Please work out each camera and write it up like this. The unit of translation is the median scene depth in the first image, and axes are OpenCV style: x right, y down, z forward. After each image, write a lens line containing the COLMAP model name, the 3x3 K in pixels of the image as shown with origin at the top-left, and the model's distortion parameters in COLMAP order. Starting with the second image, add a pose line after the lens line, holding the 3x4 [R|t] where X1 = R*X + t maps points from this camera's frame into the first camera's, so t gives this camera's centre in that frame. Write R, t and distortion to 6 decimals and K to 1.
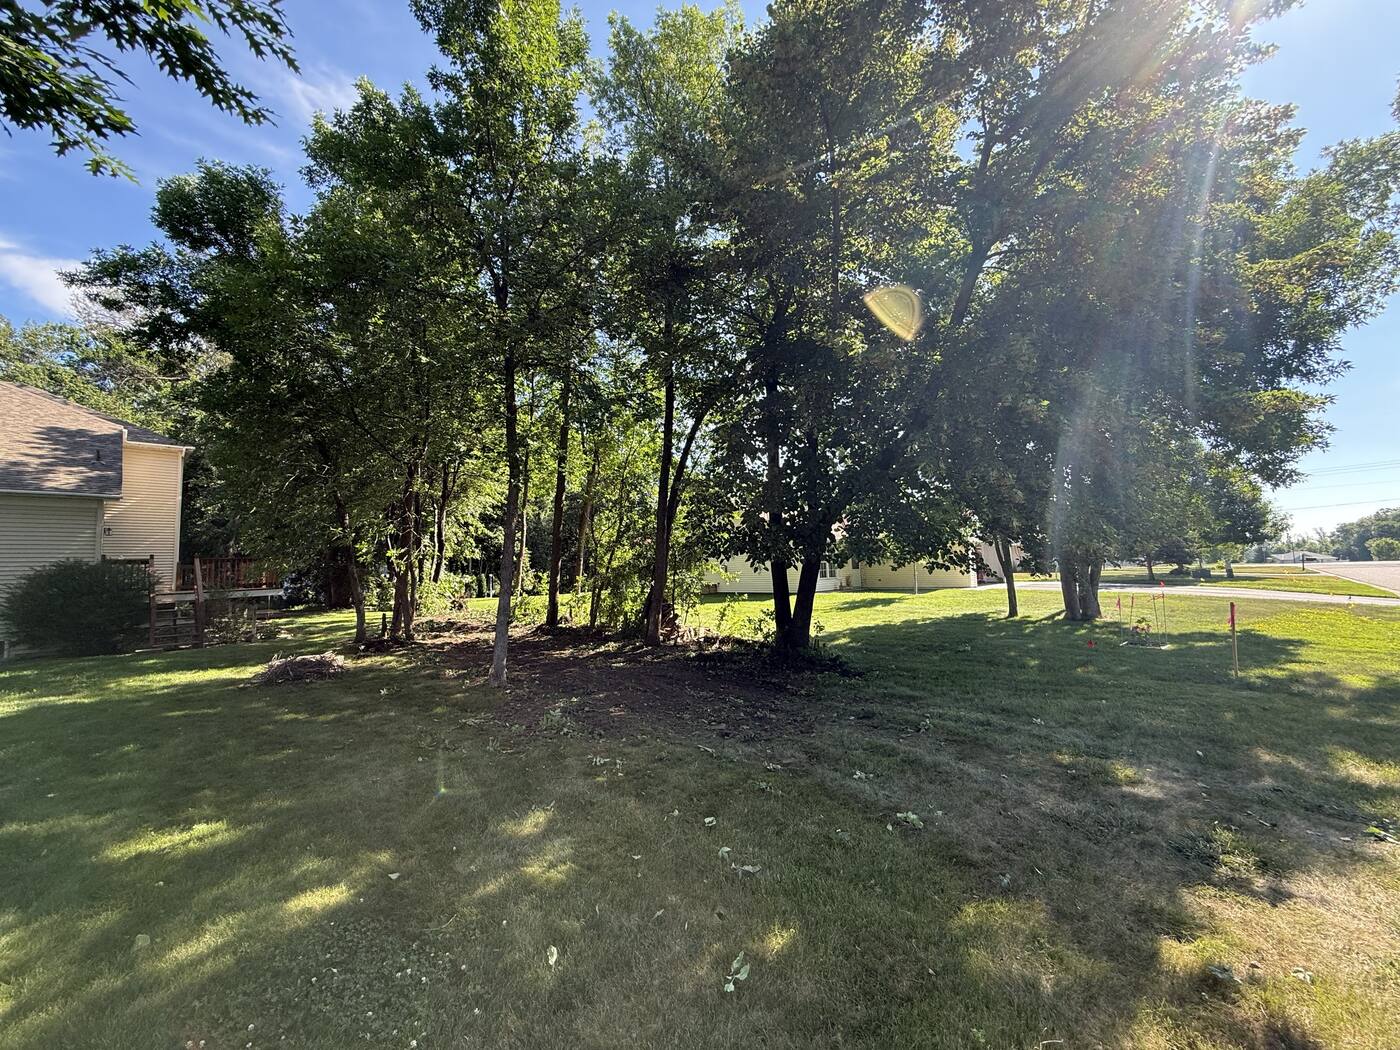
lens RADIAL K [[547.2, 0, 700.0], [0, 547.2, 525.0], [0, 0, 1]] dist [-0.006441, 0.000429]
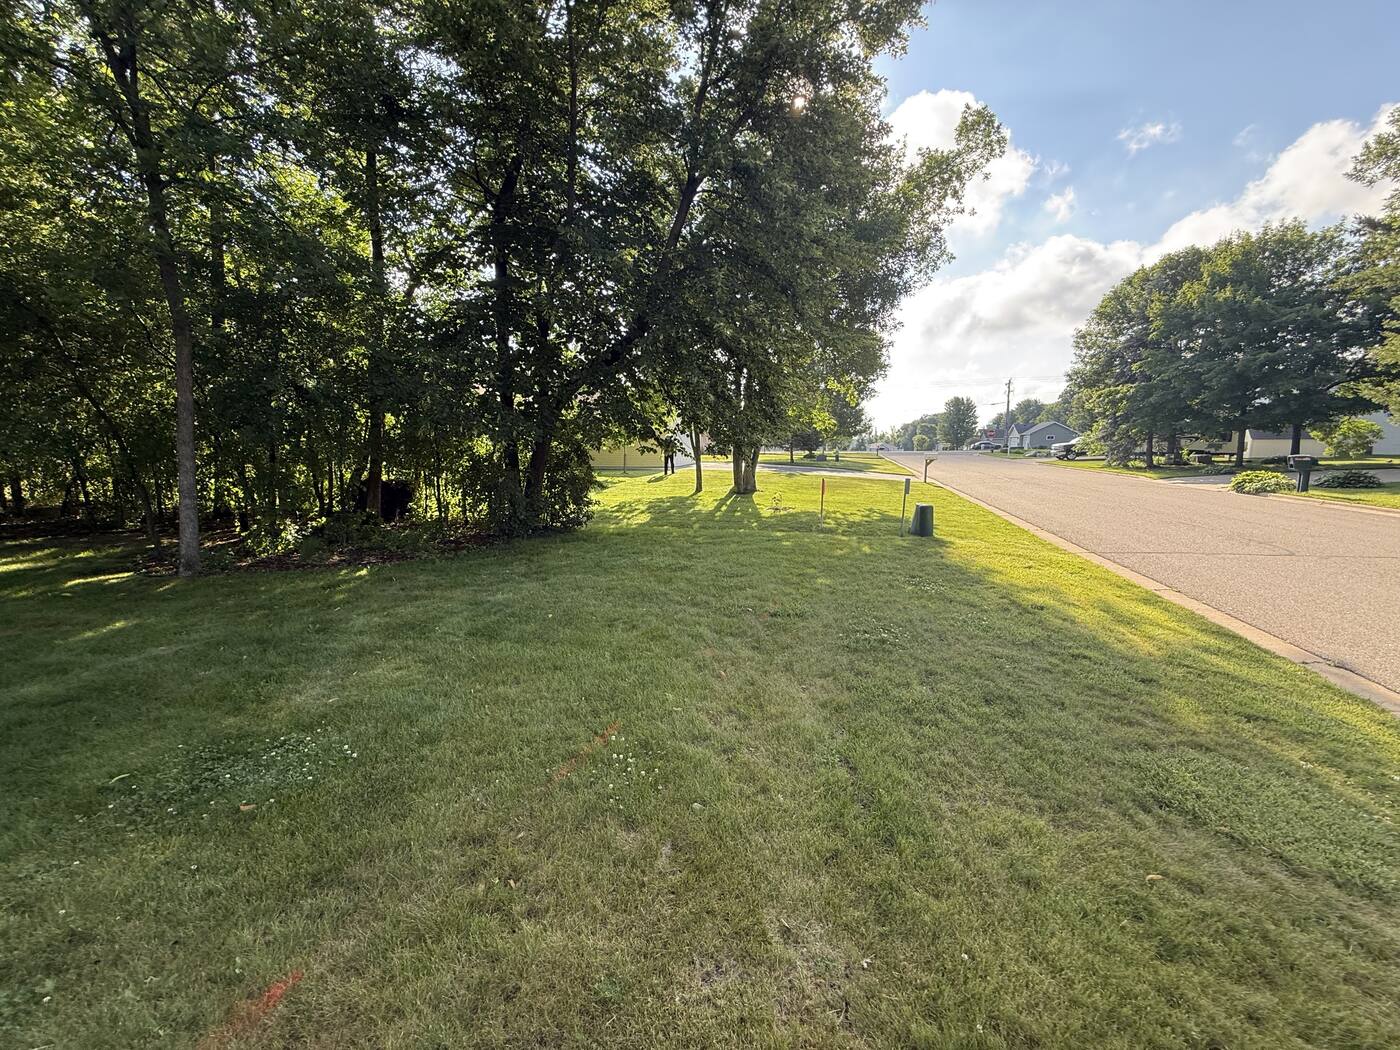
lens RADIAL K [[940.8, 0, 700.0], [0, 940.8, 525.0], [0, 0, 1]] dist [0.000326, -0.046376]
pose [[0.862885, -0.034187, 0.504242, -0.335877], [-0.058186, 0.984356, 0.166308, -0.075466], [-0.502039, -0.172845, 0.847397, -0.547922]]
